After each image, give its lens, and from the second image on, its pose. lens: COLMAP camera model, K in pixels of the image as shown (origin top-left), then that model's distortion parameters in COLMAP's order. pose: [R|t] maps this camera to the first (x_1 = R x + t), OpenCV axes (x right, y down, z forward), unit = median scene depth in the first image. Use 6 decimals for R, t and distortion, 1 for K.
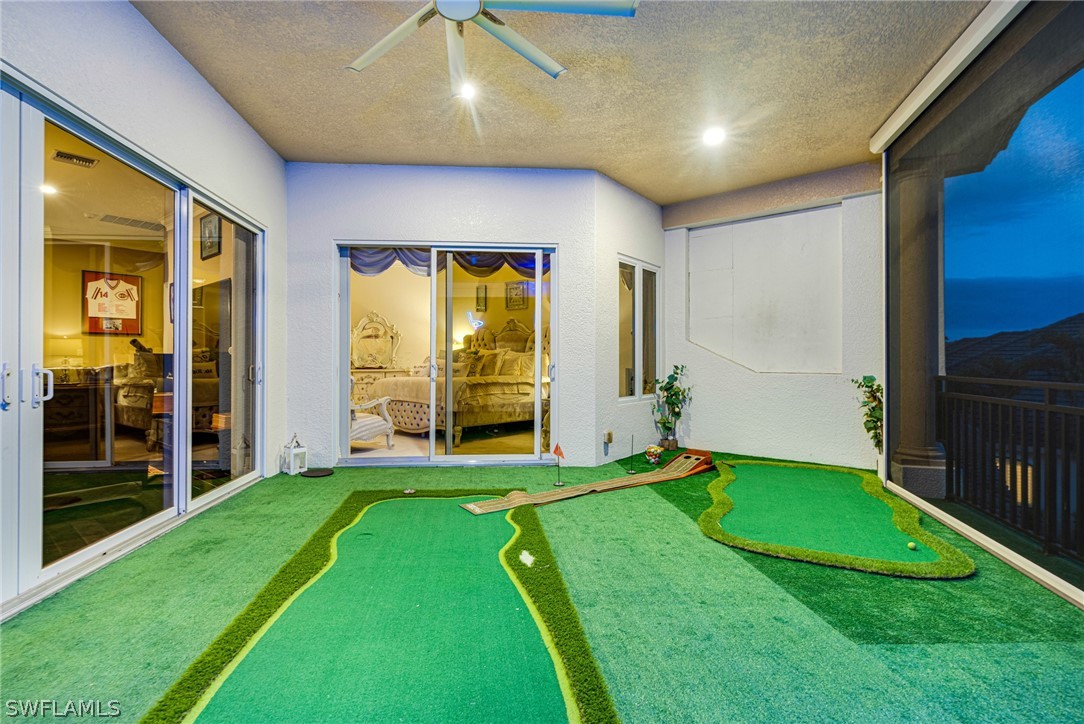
lens RADIAL K [[488.6, 0, 538.3], [0, 488.6, 358.0], [0, 0, 1]] dist [0.001960, 0.000195]
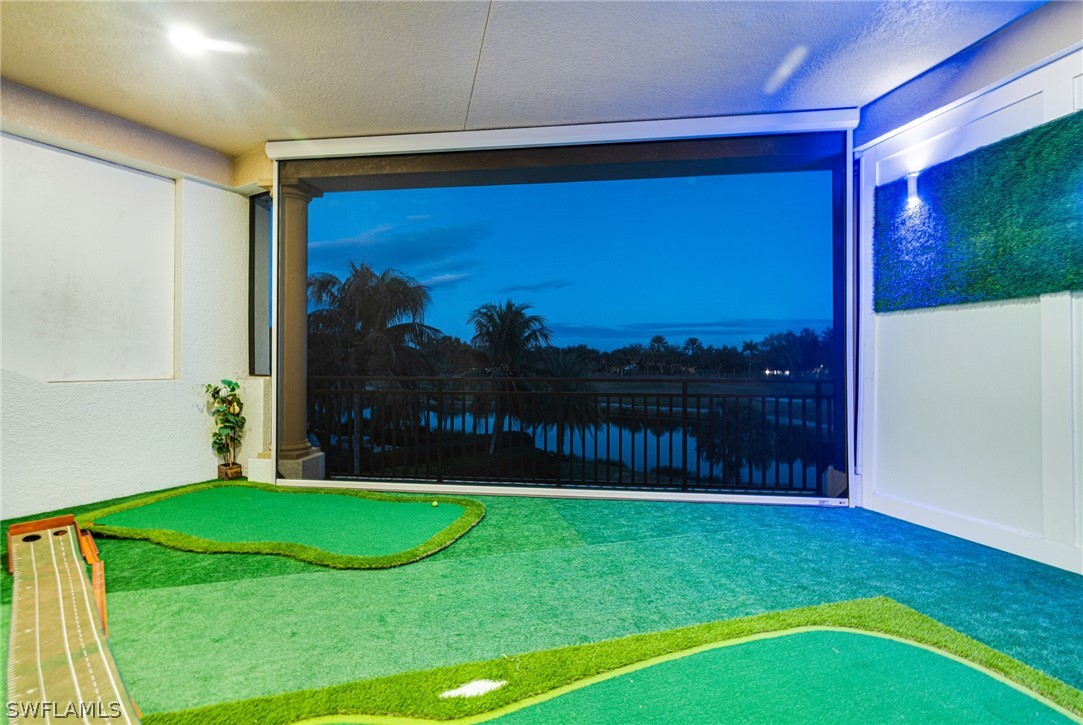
lens RADIAL K [[488.2, 0, 538.7], [0, 488.2, 359.4], [0, 0, 1]] dist [0.001960, 0.000195]
pose [[-0.108919, 0.001140, 0.994050, -0.298817], [-0.004828, 0.999987, -0.001676, -0.003221], [-0.994039, -0.004982, -0.108912, 0.455852]]
